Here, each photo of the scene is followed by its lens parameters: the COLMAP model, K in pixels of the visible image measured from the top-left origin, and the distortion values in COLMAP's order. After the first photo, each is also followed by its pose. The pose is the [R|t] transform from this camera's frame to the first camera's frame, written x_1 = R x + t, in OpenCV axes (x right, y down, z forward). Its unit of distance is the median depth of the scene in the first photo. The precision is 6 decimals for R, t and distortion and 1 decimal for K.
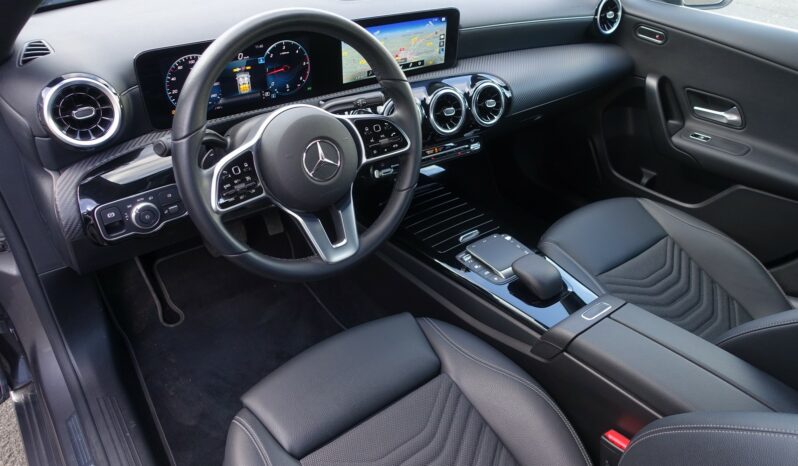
lens RADIAL K [[545.8, 0, 399.0], [0, 545.8, 233.0], [0, 0, 1]] dist [-0.003754, 0.000819]
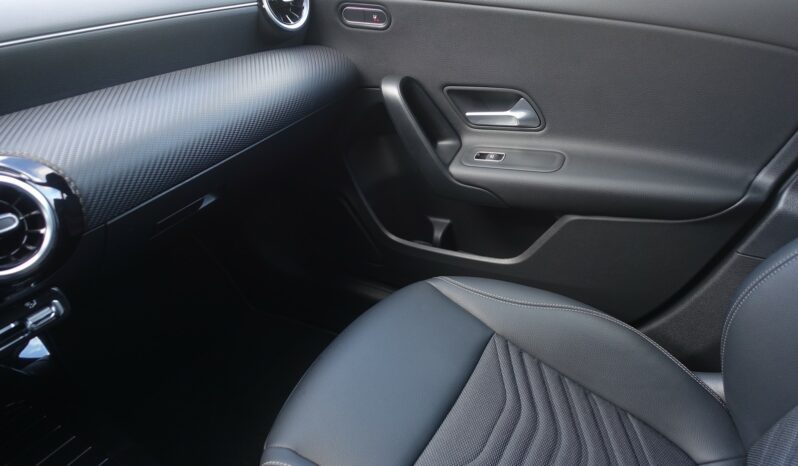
lens RADIAL K [[545.8, 0, 399.0], [0, 545.8, 233.0], [0, 0, 1]] dist [-0.003754, 0.000819]
pose [[0.917536, -0.287592, 0.274624, 0.325475], [0.309343, 0.950171, -0.038495, -0.125505], [-0.249869, 0.120273, 0.960781, 0.544286]]
